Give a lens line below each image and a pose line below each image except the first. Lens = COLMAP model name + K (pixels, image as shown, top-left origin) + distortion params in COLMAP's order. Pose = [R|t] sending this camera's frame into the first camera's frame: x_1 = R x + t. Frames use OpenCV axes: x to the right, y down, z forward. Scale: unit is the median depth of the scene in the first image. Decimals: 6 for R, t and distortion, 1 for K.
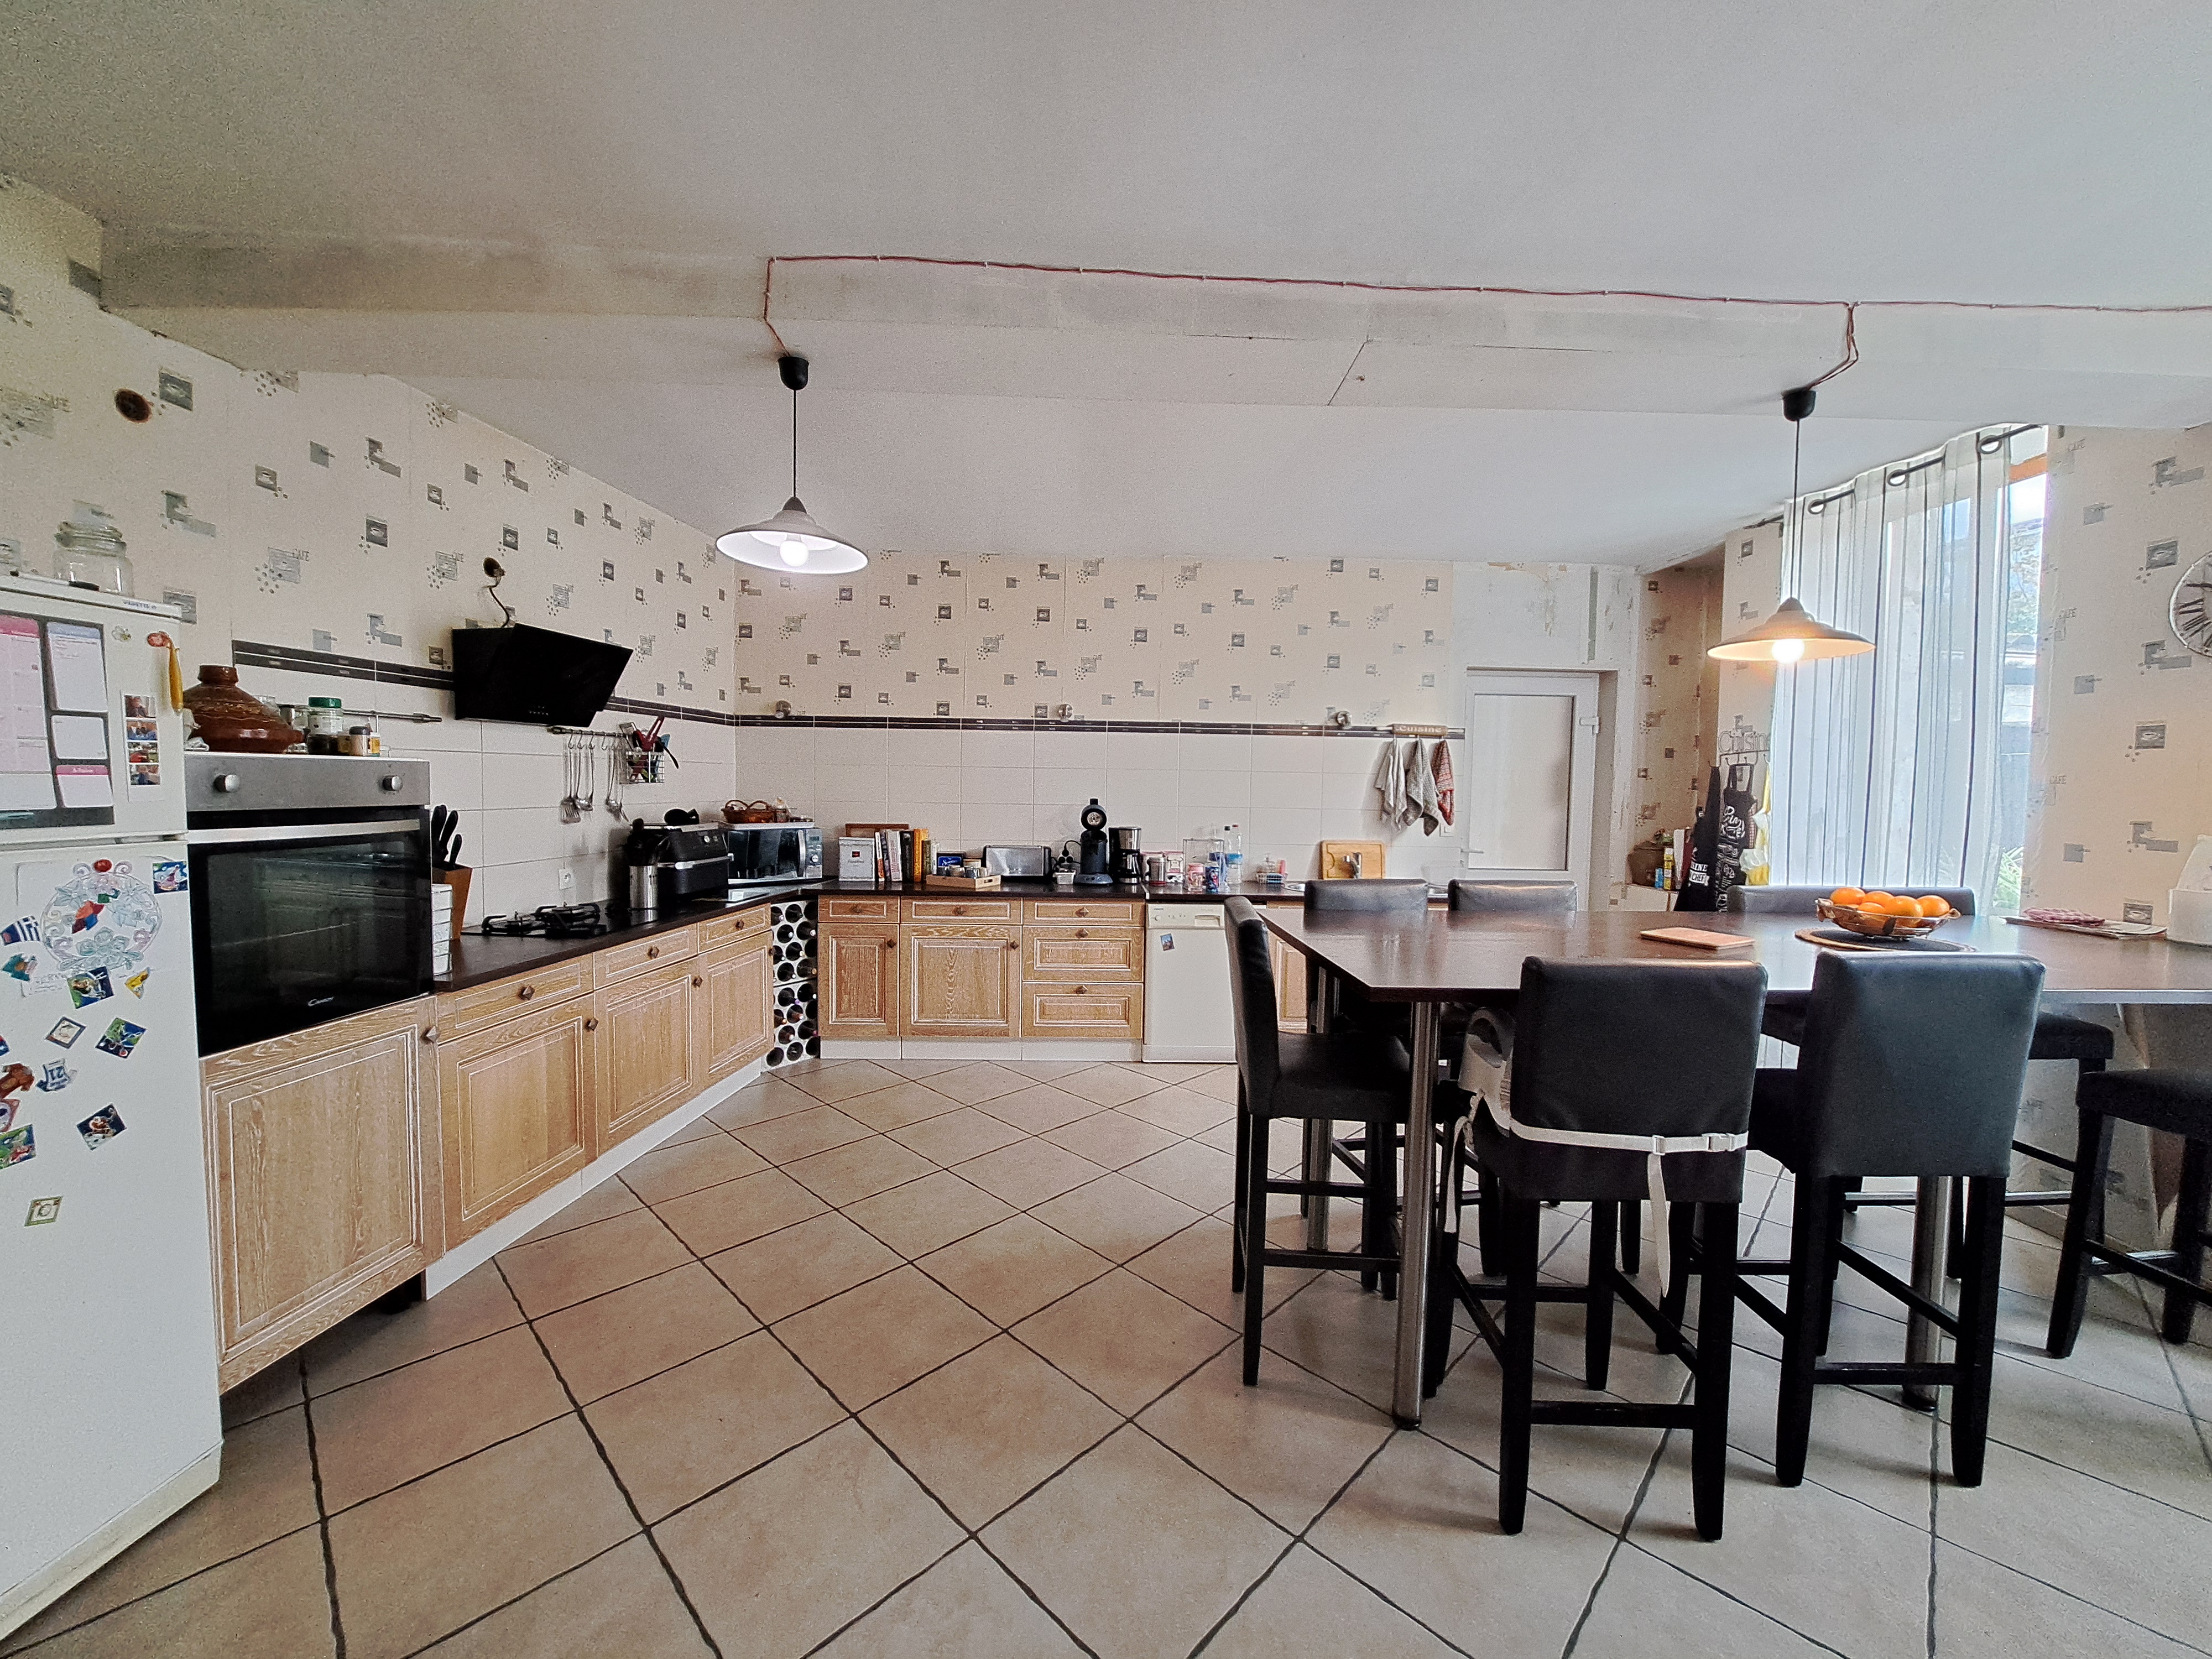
lens RADIAL K [[871.6, 0, 1104.2], [0, 871.6, 822.0], [0, 0, 1]] dist [-0.012054, -0.000290]
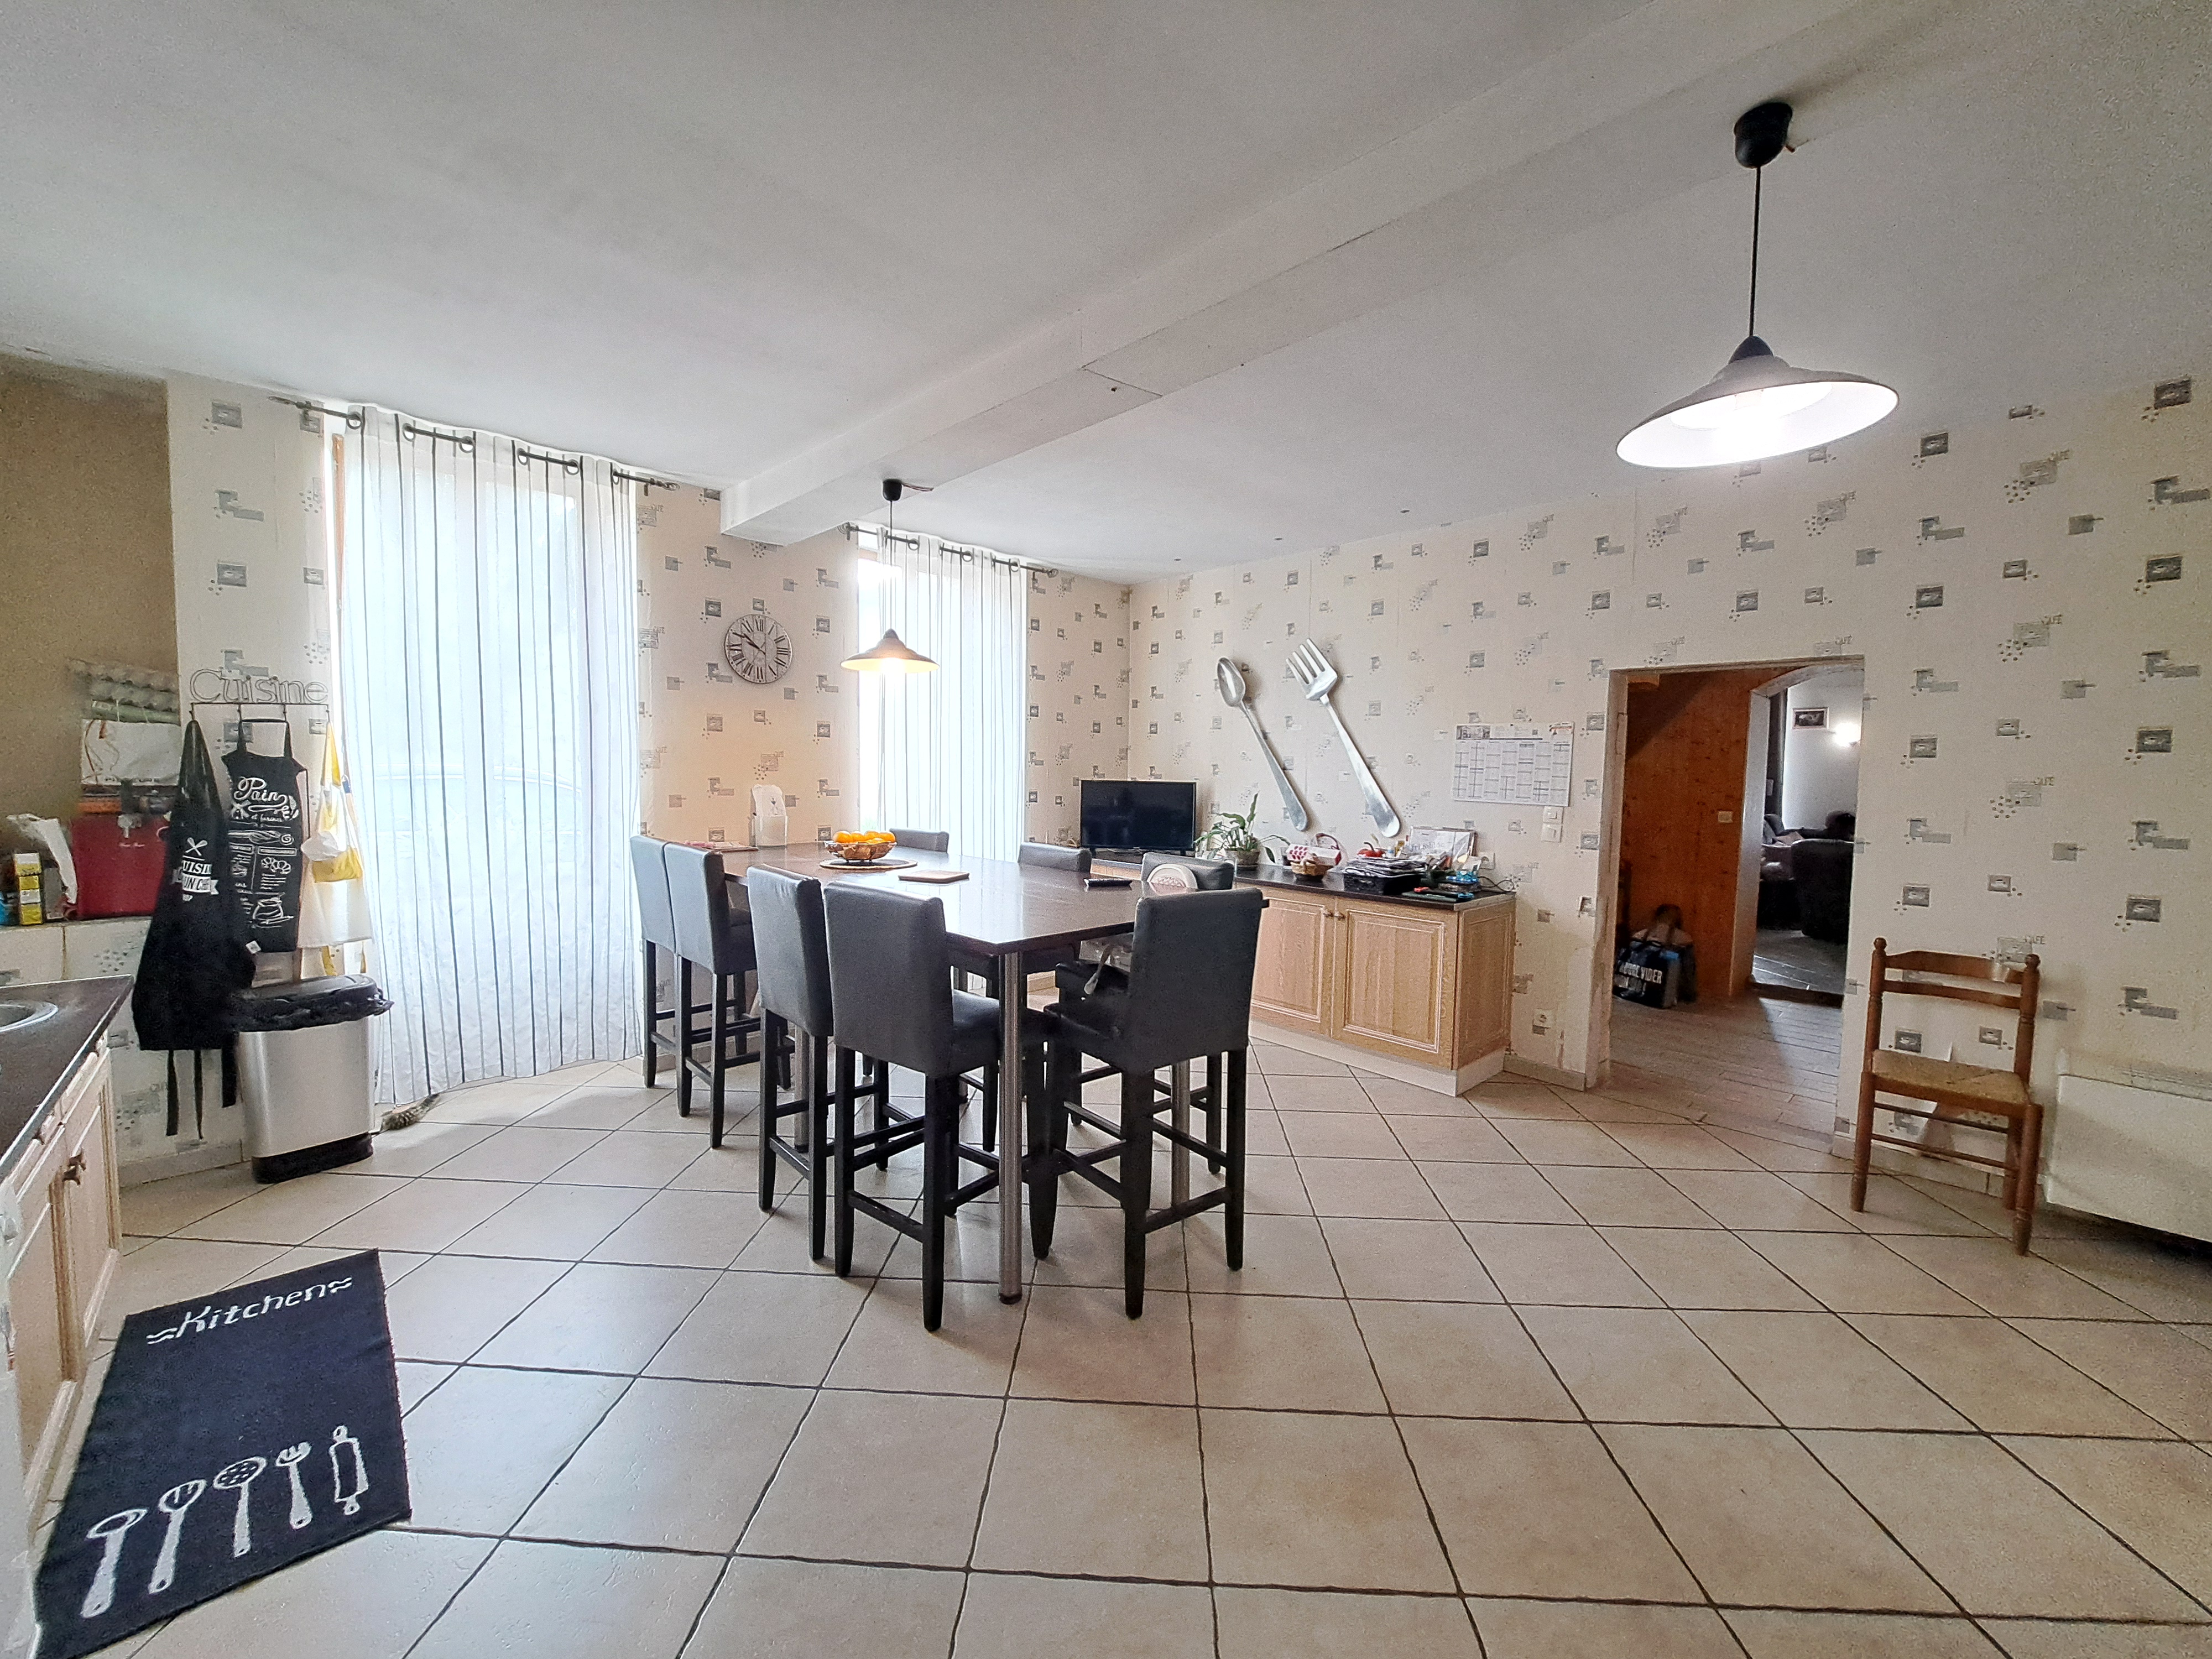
lens RADIAL K [[871.6, 0, 1102.2], [0, 871.6, 832.2], [0, 0, 1]] dist [-0.012054, -0.000290]
pose [[-0.664201, -0.066907, 0.744554, -0.288517], [0.021472, 0.993868, 0.108466, -0.035870], [-0.747246, 0.088030, -0.658691, 0.964393]]
